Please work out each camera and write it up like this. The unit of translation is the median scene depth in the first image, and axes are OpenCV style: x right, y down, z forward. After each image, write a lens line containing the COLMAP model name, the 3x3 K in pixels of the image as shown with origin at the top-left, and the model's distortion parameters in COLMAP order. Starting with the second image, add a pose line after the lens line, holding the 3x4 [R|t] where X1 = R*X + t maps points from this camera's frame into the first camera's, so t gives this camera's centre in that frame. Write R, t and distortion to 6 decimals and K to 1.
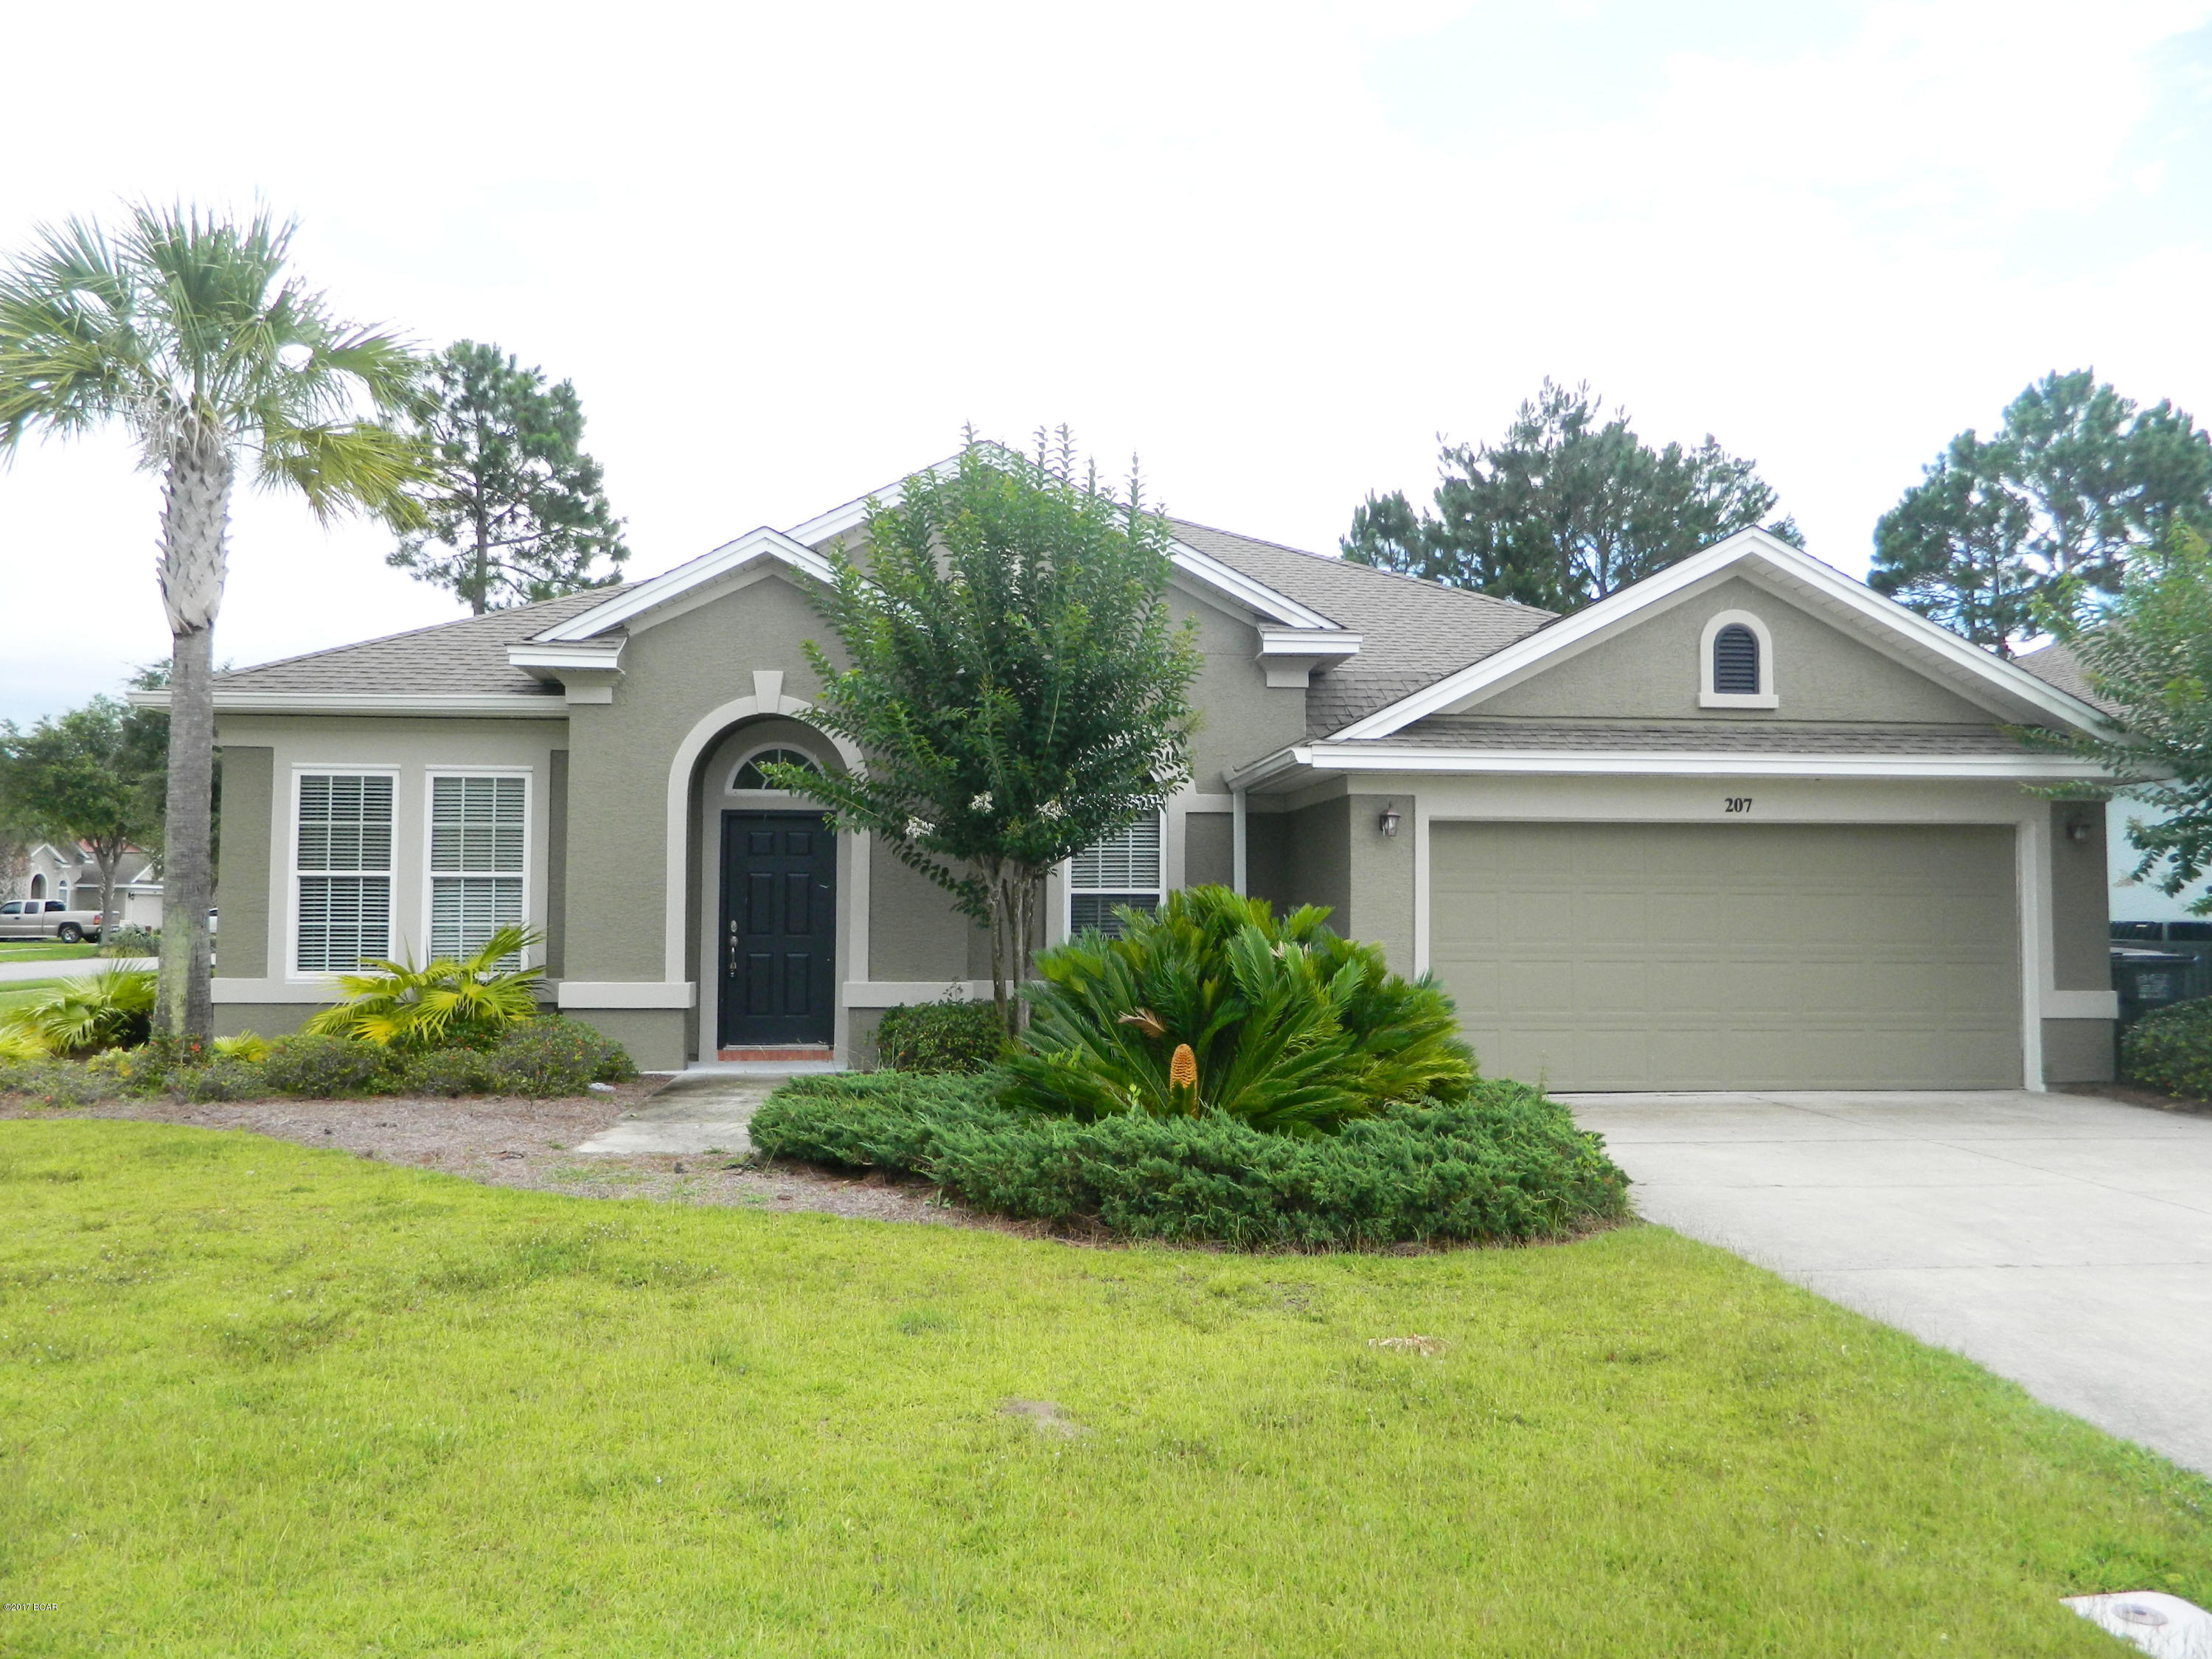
lens RADIAL K [[1701.9, 0, 1054.4], [0, 1701.9, 835.8], [0, 0, 1]] dist [0.009034, -0.007810]
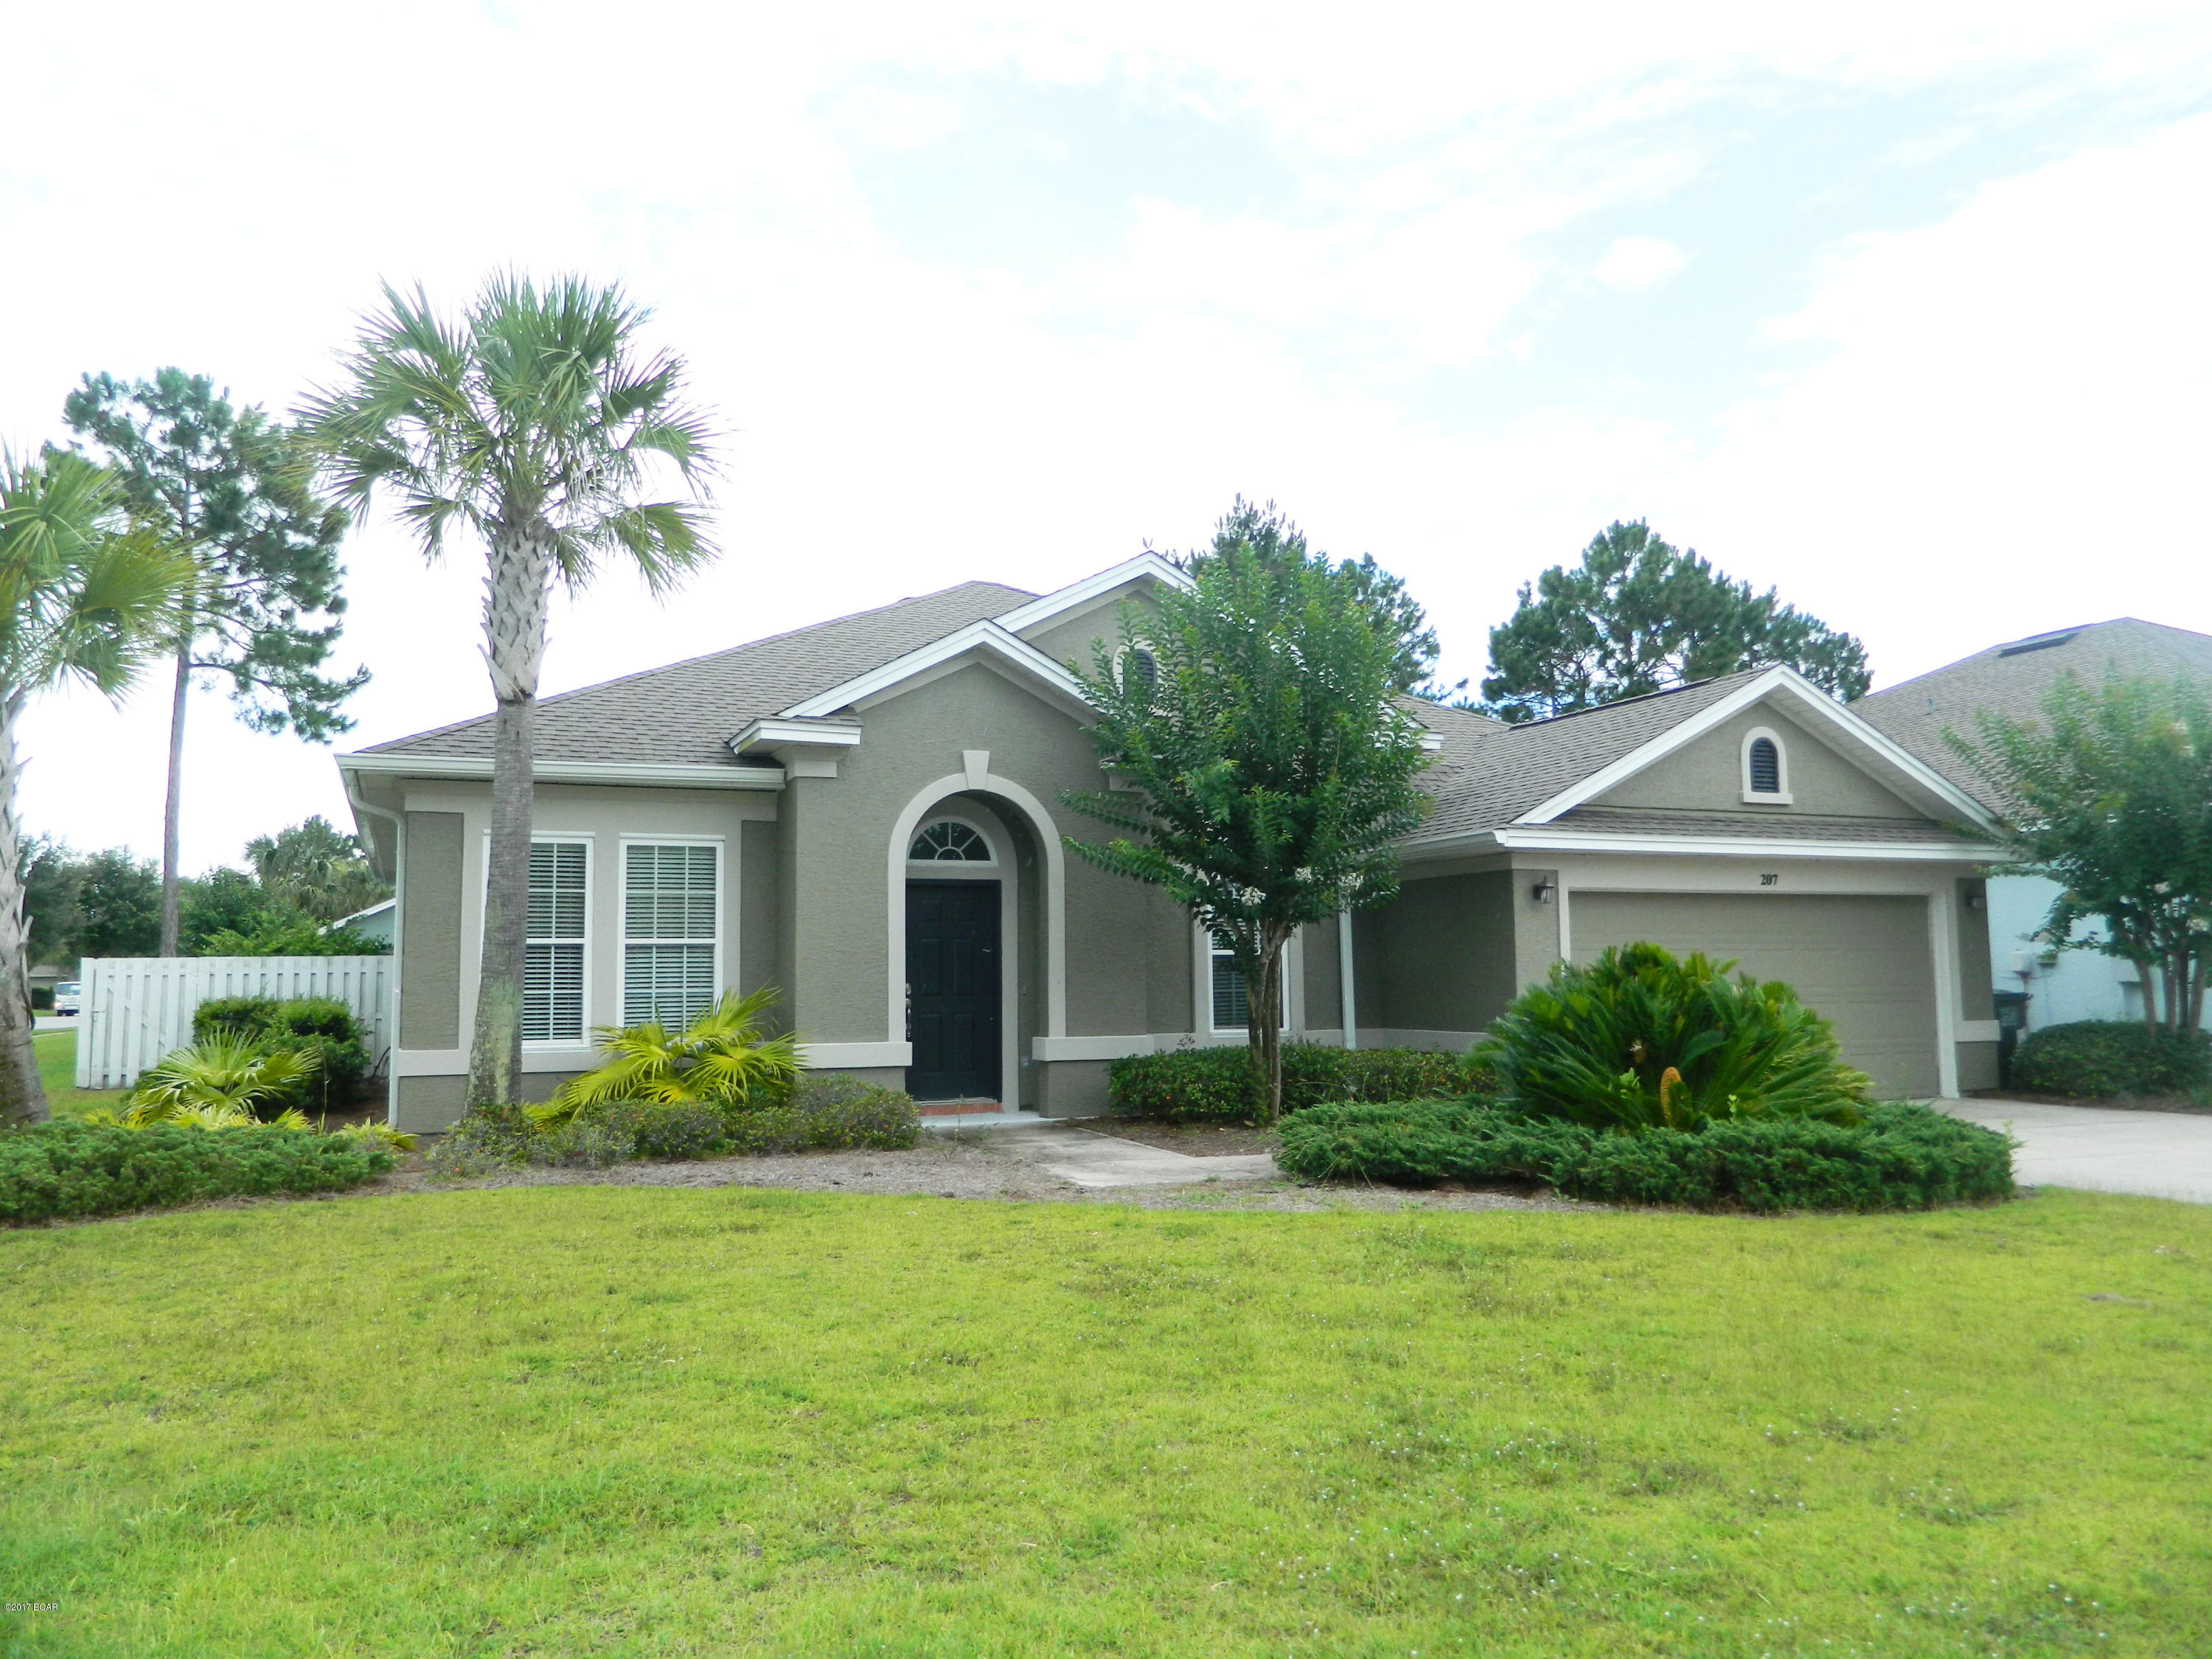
lens RADIAL K [[1701.9, 0, 1054.4], [0, 1701.9, 835.8], [0, 0, 1]] dist [0.009034, -0.007810]
pose [[0.950225, 0.012900, 0.311296, -0.461079], [-0.000133, 0.999159, -0.040999, 0.001404], [-0.311563, 0.038917, 0.949428, -0.040149]]
